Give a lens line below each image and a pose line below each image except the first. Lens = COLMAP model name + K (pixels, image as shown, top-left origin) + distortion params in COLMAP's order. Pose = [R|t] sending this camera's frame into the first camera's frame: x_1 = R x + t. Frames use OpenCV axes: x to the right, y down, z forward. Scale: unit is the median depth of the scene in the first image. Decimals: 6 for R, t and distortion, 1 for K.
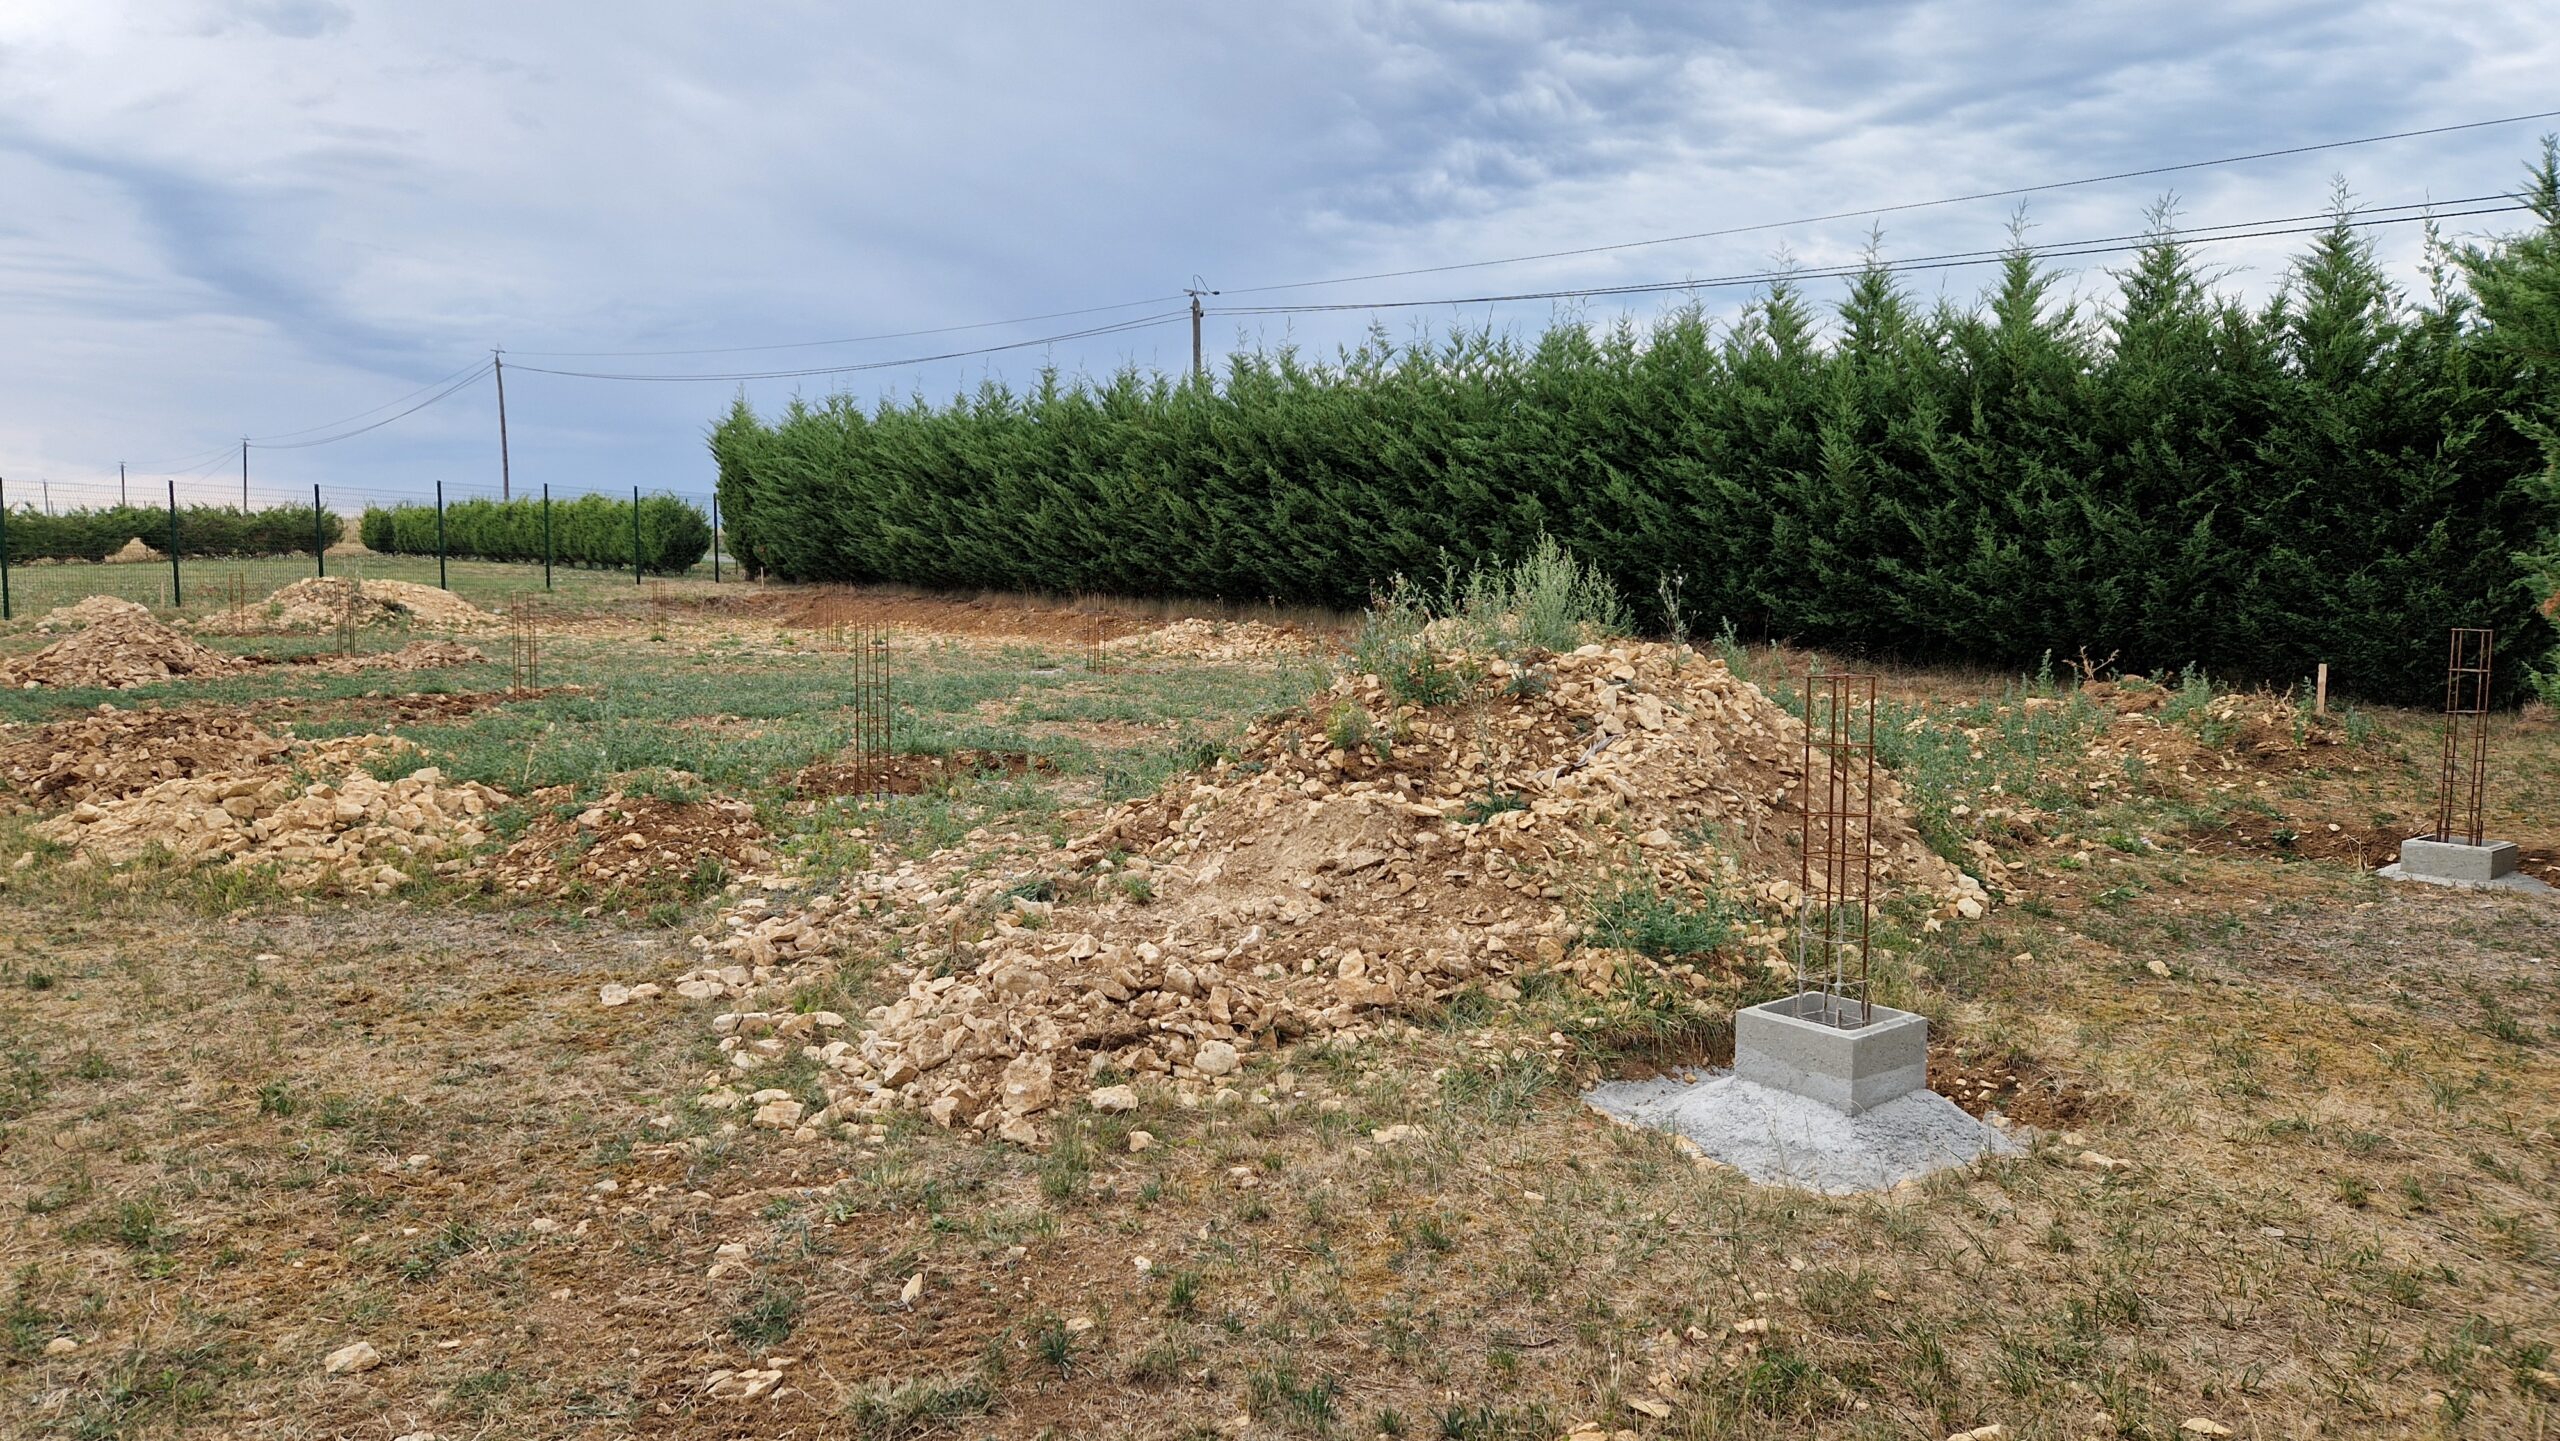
lens RADIAL K [[1717.2, 0, 1254.9], [0, 1717.2, 712.7], [0, 0, 1]] dist [0.088405, -0.072648]
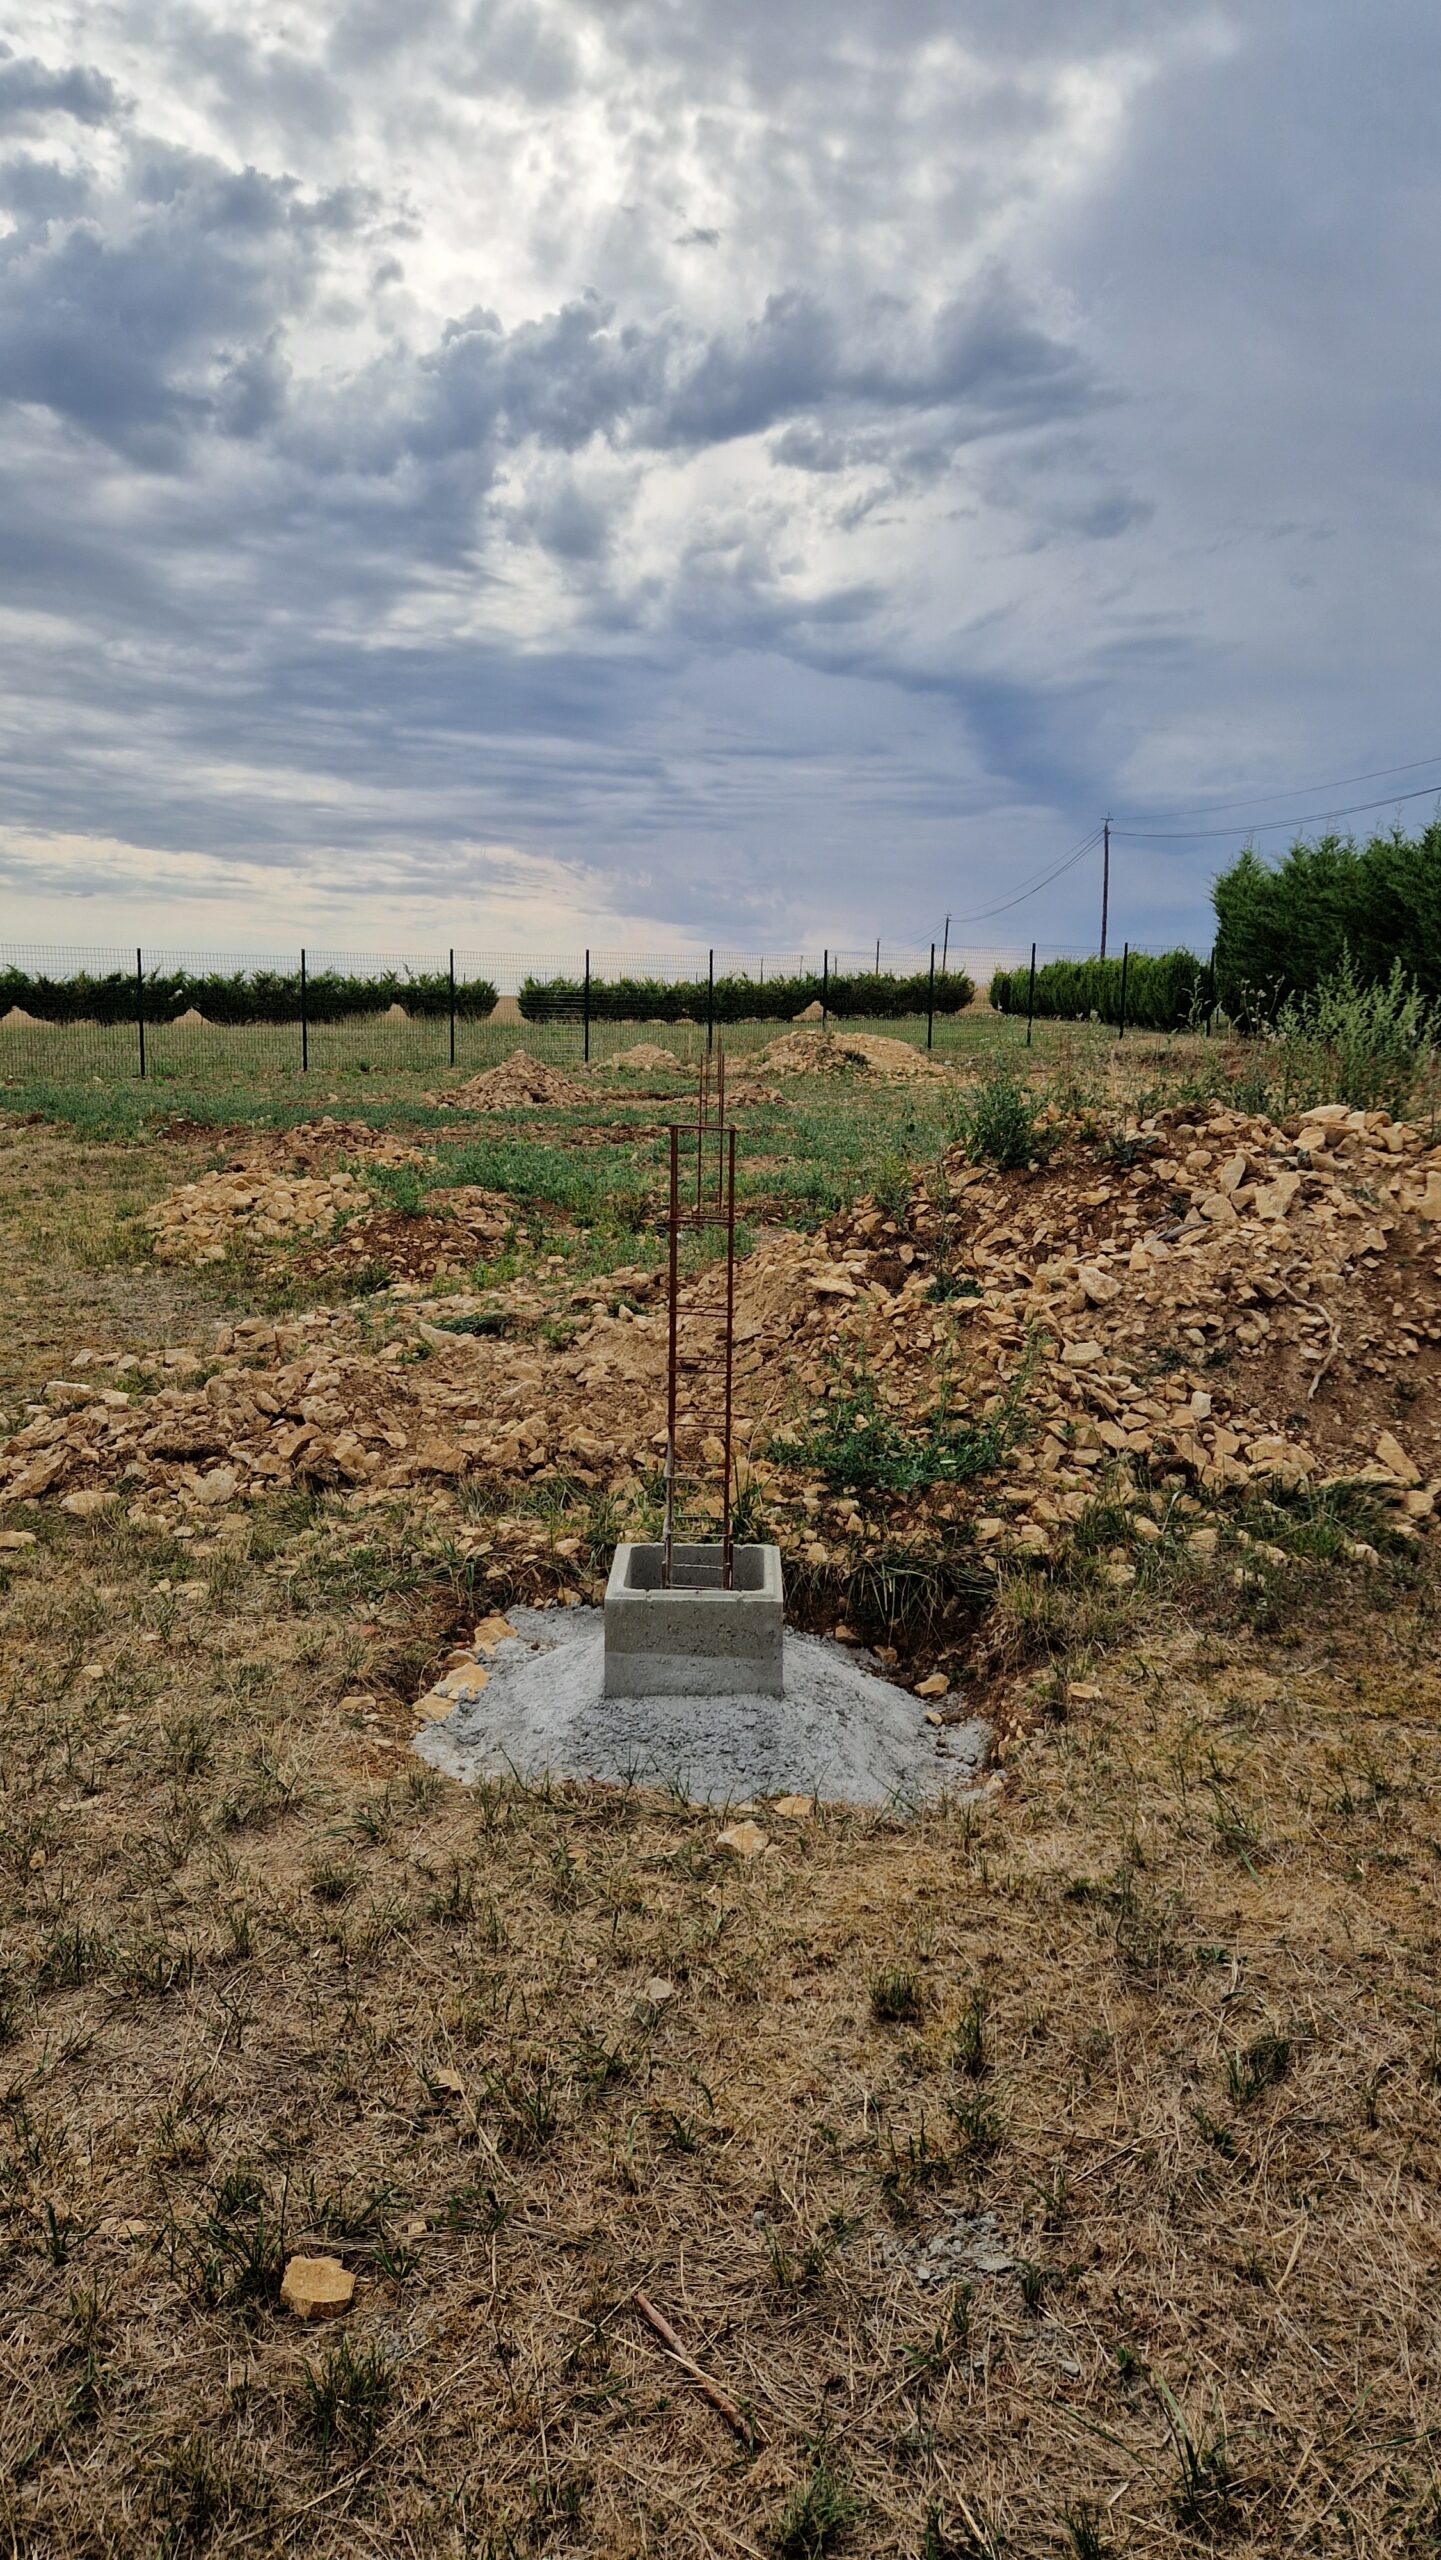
lens RADIAL K [[1717.2, 0, 713.7], [0, 1717.2, 1288.4], [0, 0, 1]] dist [0.088405, -0.072648]
pose [[0.761858, 0.105345, -0.639120, 0.238869], [-0.064558, 0.994123, 0.086902, -0.004344], [0.644519, -0.024947, 0.764181, 0.129258]]
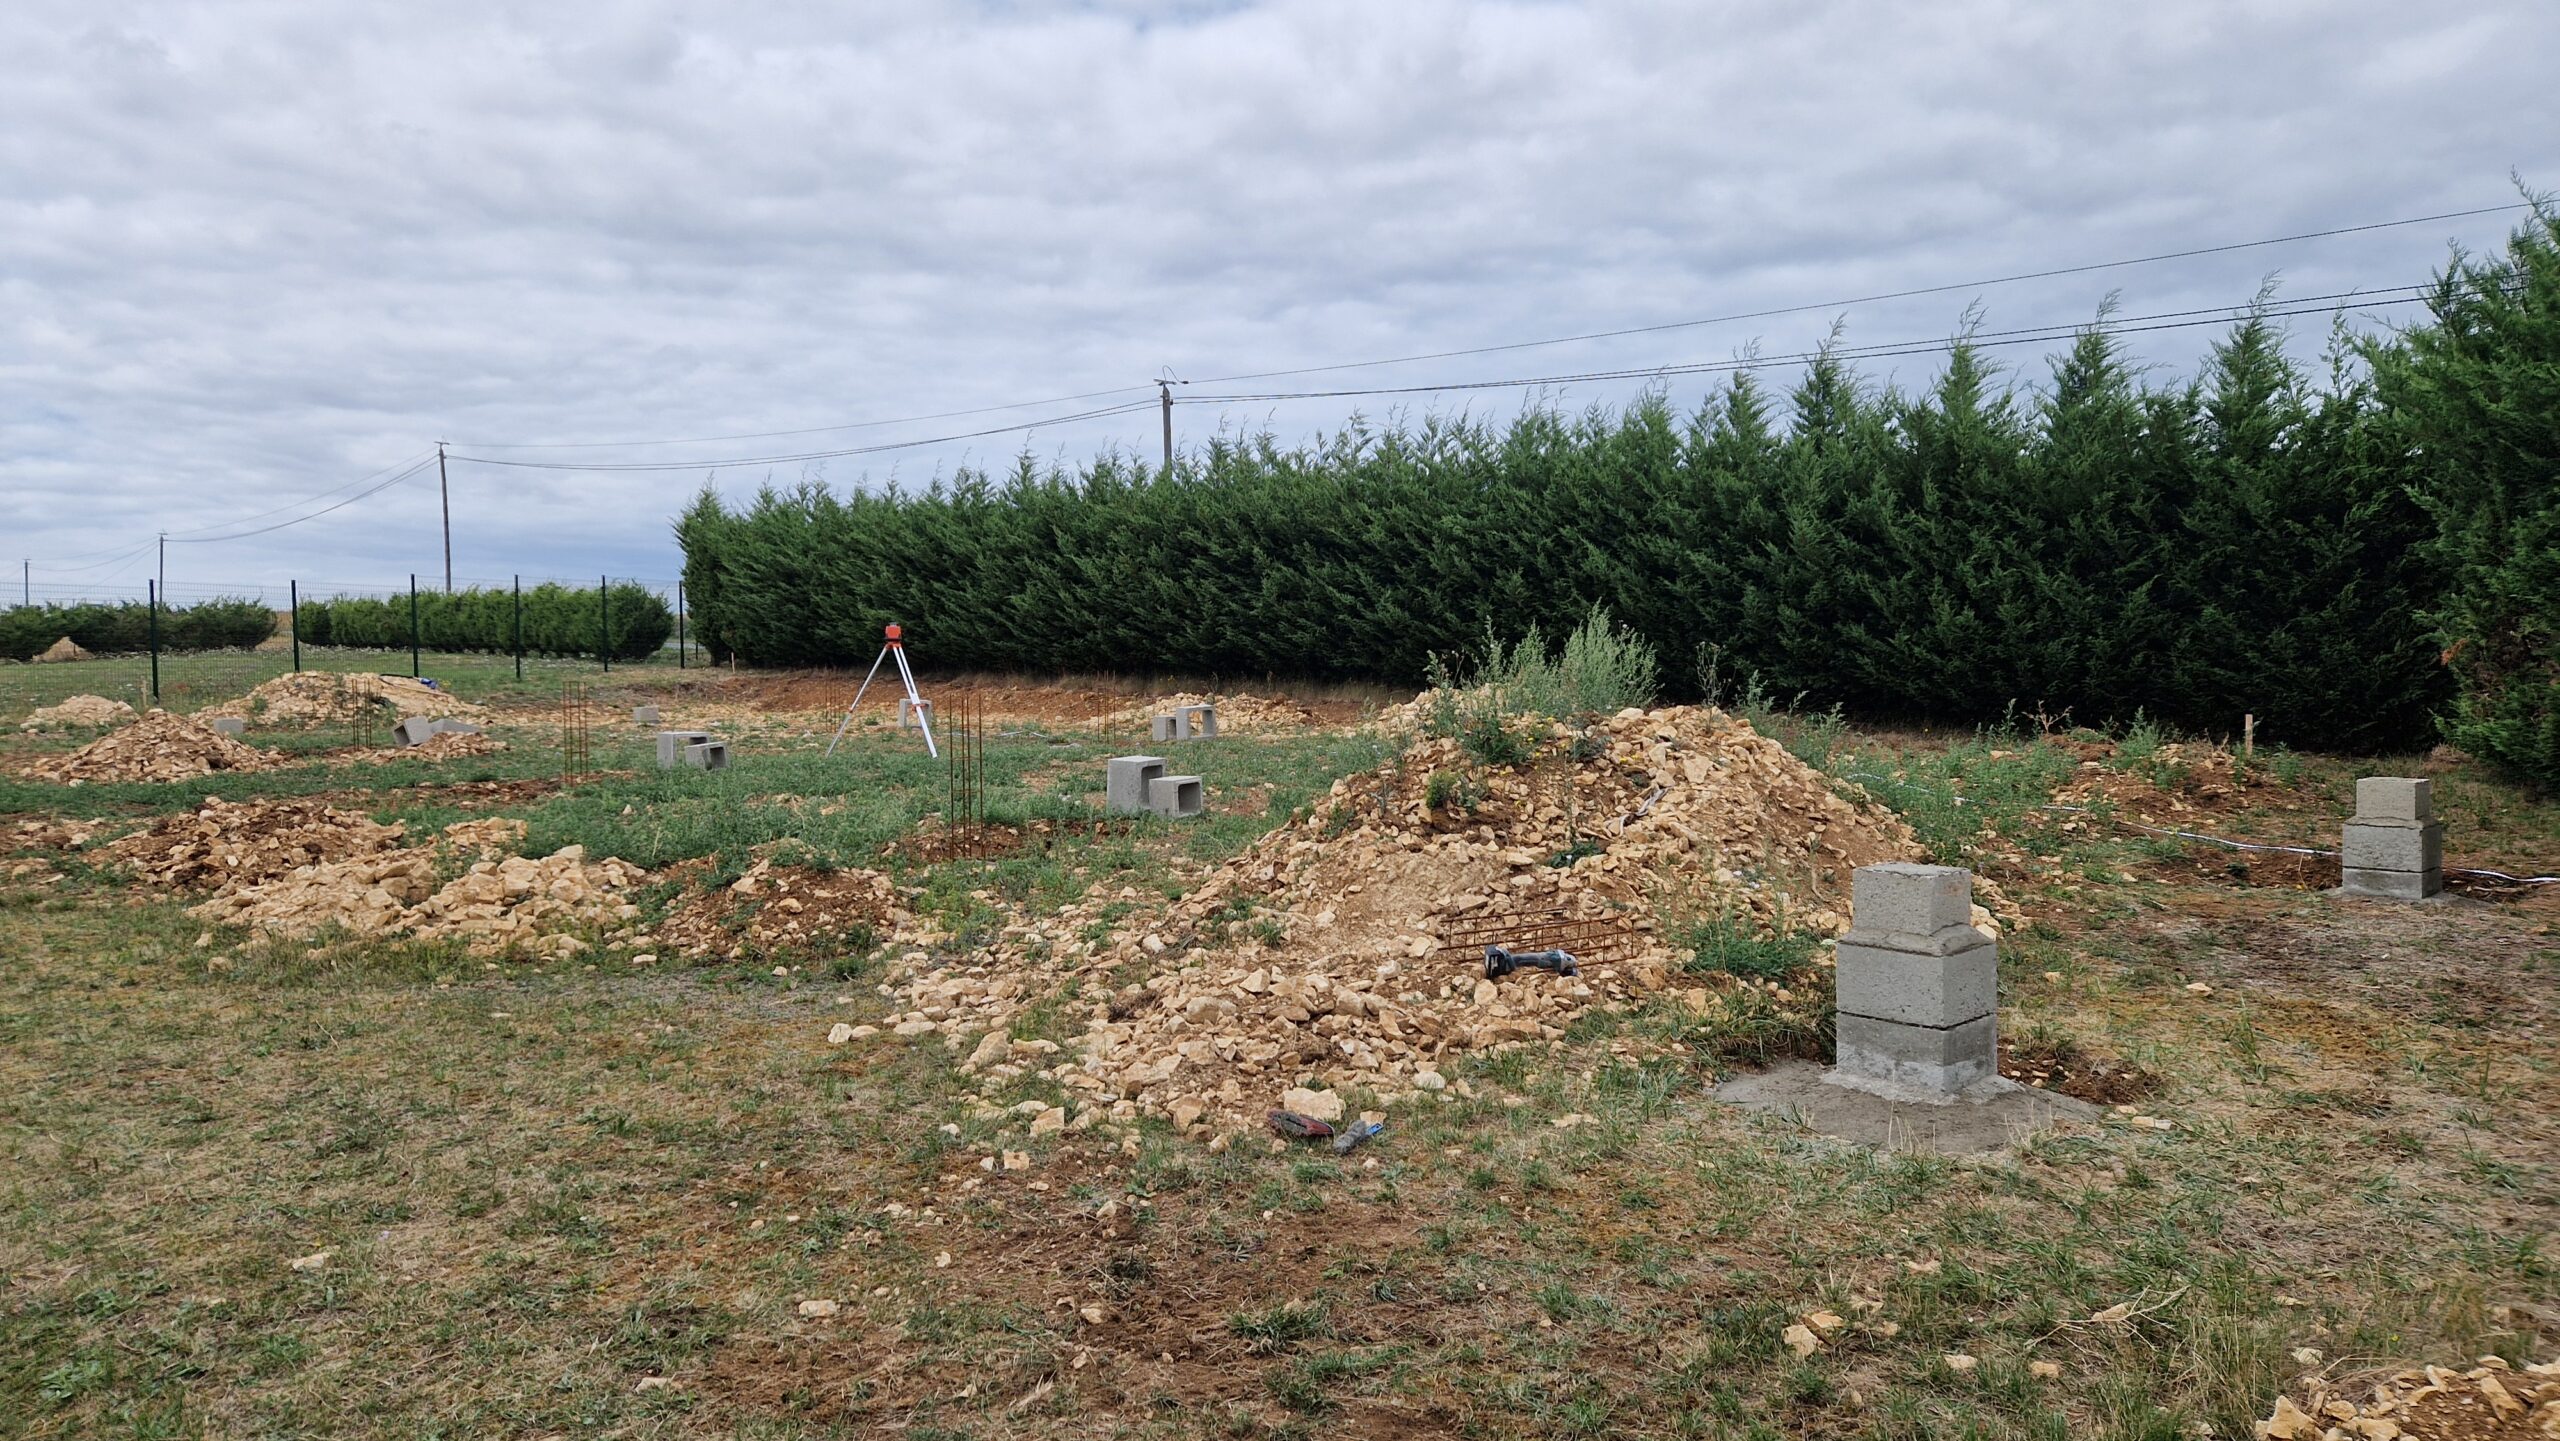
lens RADIAL K [[1717.2, 0, 1265.5], [0, 1717.2, 731.5], [0, 0, 1]] dist [0.088405, -0.072648]
pose [[0.998330, -0.021897, 0.053458, -0.050415], [0.023592, 0.999232, -0.031292, 0.002335], [-0.052731, 0.032501, 0.998080, -0.049137]]
